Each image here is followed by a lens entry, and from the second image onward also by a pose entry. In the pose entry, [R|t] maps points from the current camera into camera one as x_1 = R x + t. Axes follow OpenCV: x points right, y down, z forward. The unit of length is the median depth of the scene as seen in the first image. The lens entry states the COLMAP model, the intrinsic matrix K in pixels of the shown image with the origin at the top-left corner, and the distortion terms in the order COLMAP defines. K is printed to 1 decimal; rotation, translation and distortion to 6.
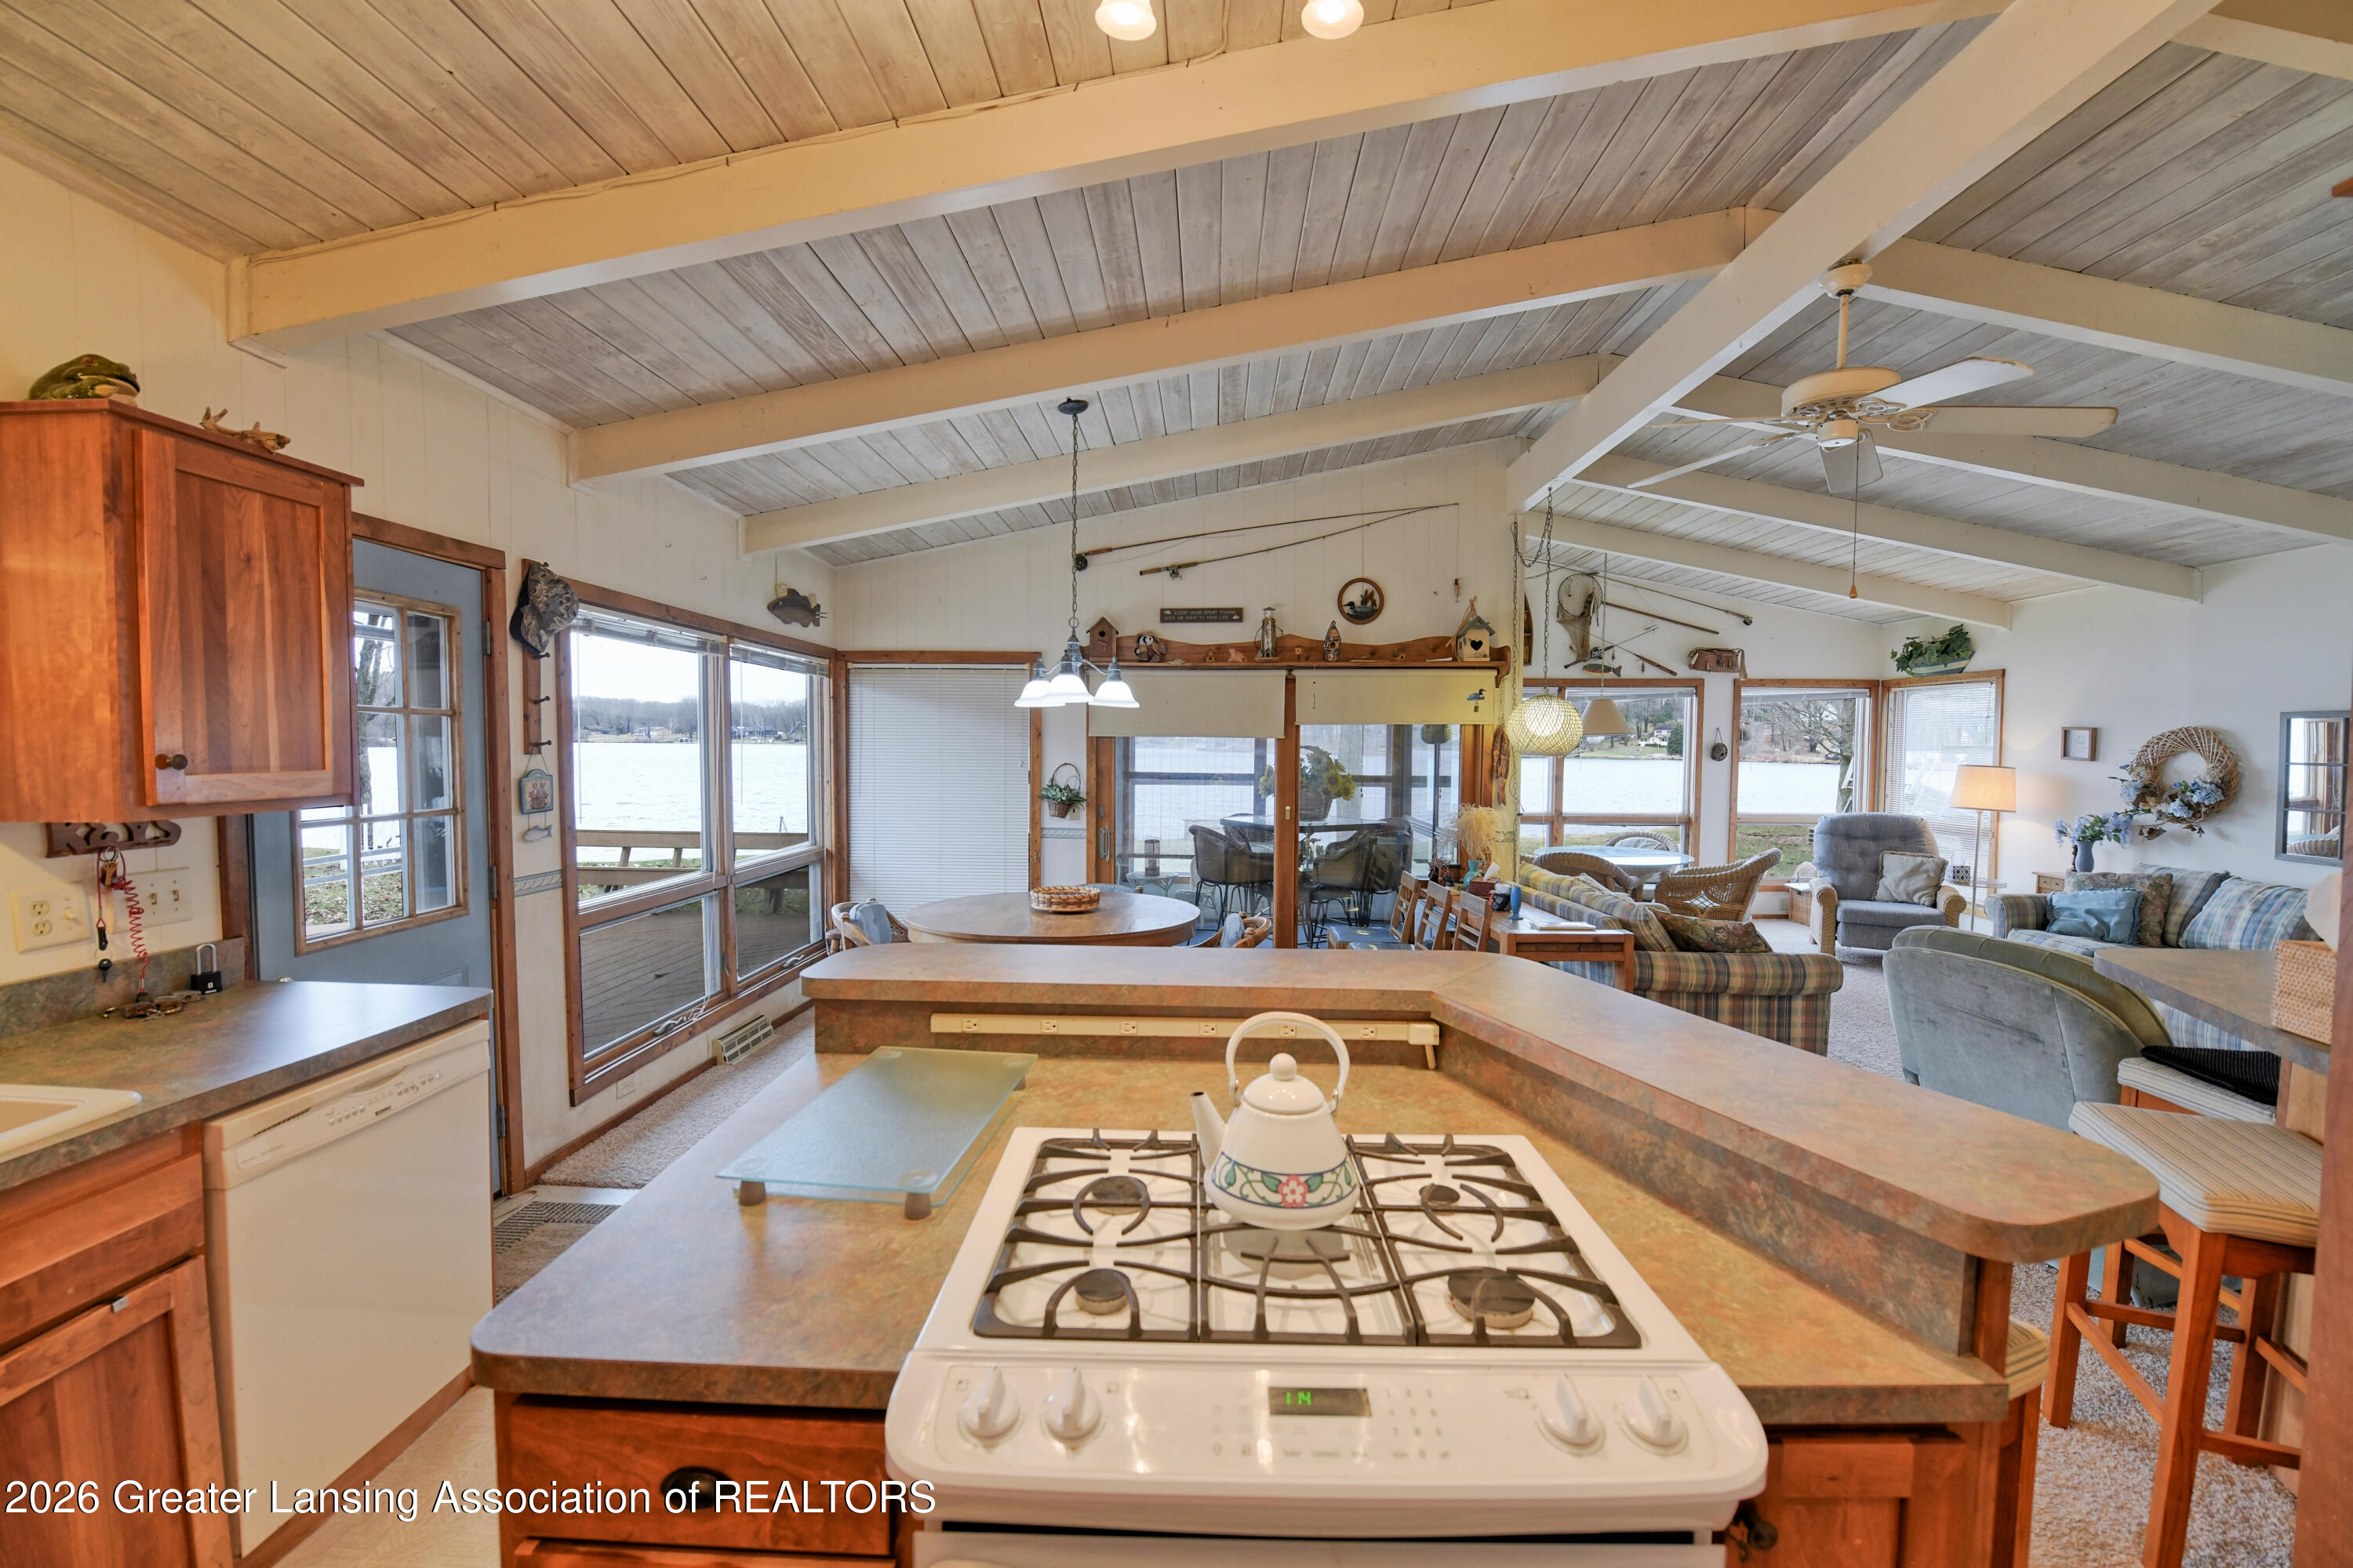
lens RADIAL K [[940.2, 0, 1182.4], [0, 940.2, 783.4], [0, 0, 1]] dist [-0.011809, -0.003271]
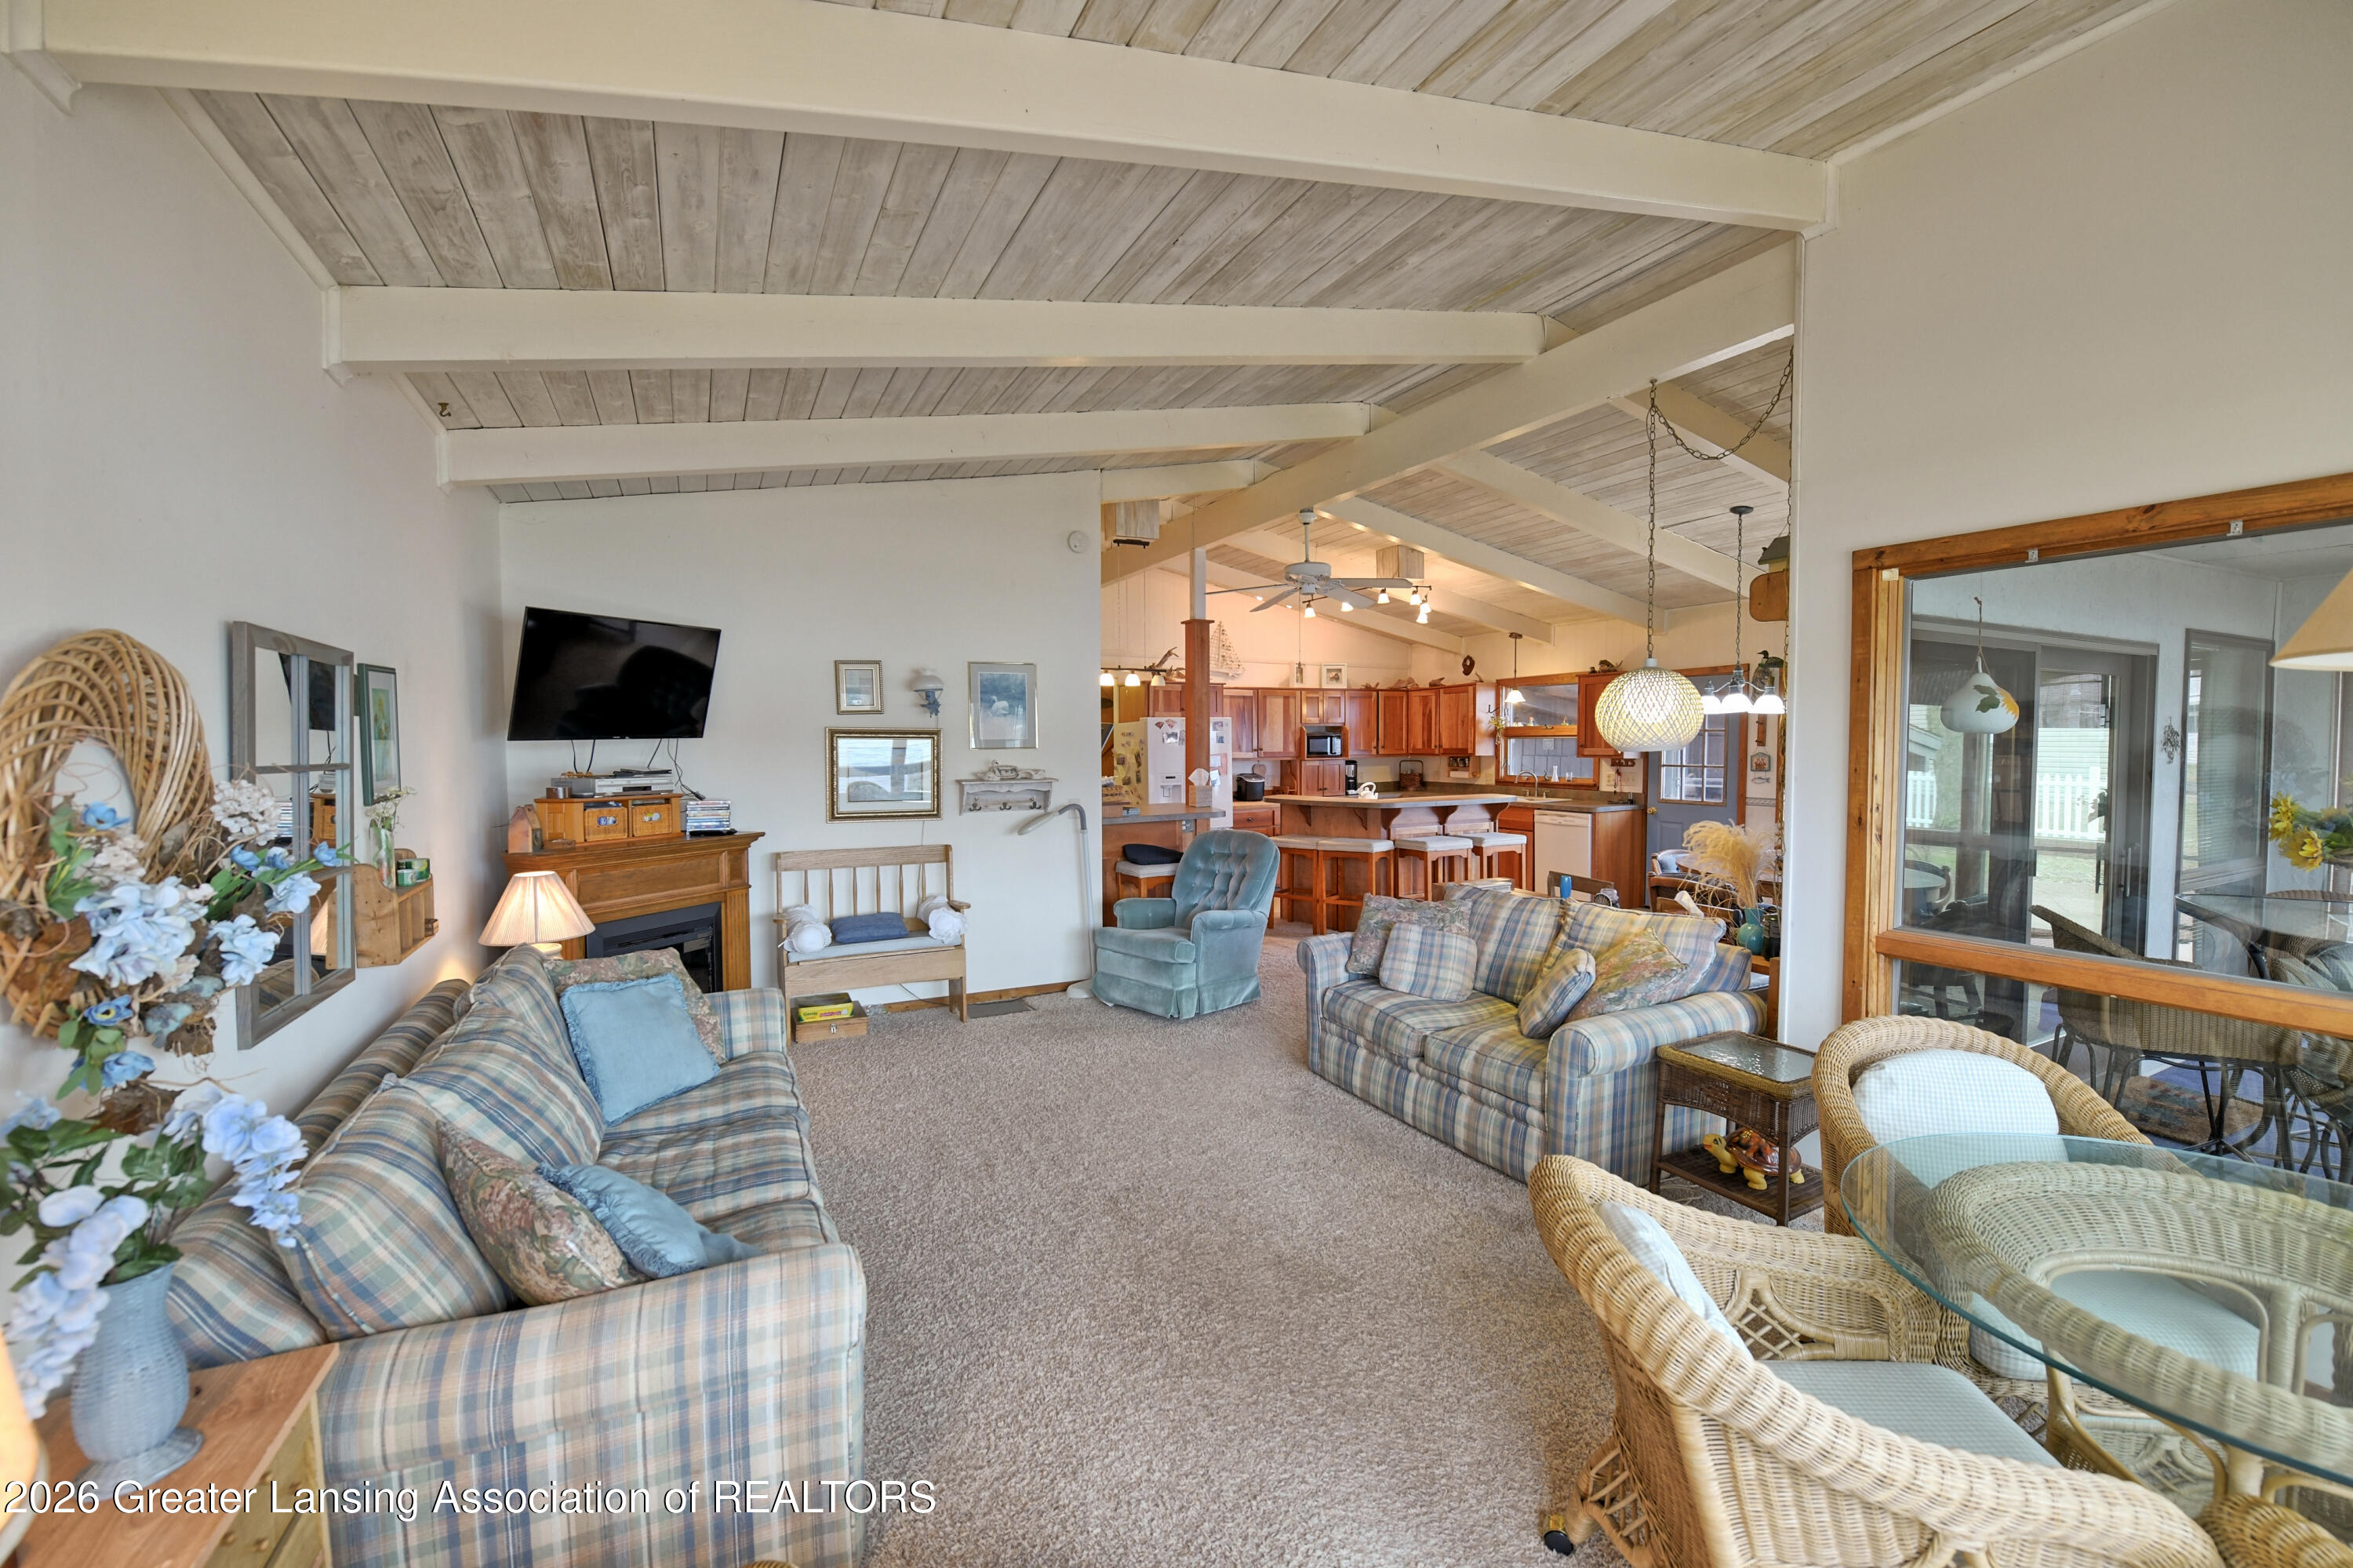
lens RADIAL K [[940.2, 0, 1182.4], [0, 940.2, 783.4], [0, 0, 1]] dist [-0.011809, -0.003271]
pose [[-0.877912, 0.015404, -0.478575, 0.964375], [-0.022695, 0.997021, 0.073722, -0.044107], [0.478285, 0.075583, -0.874946, 1.345473]]
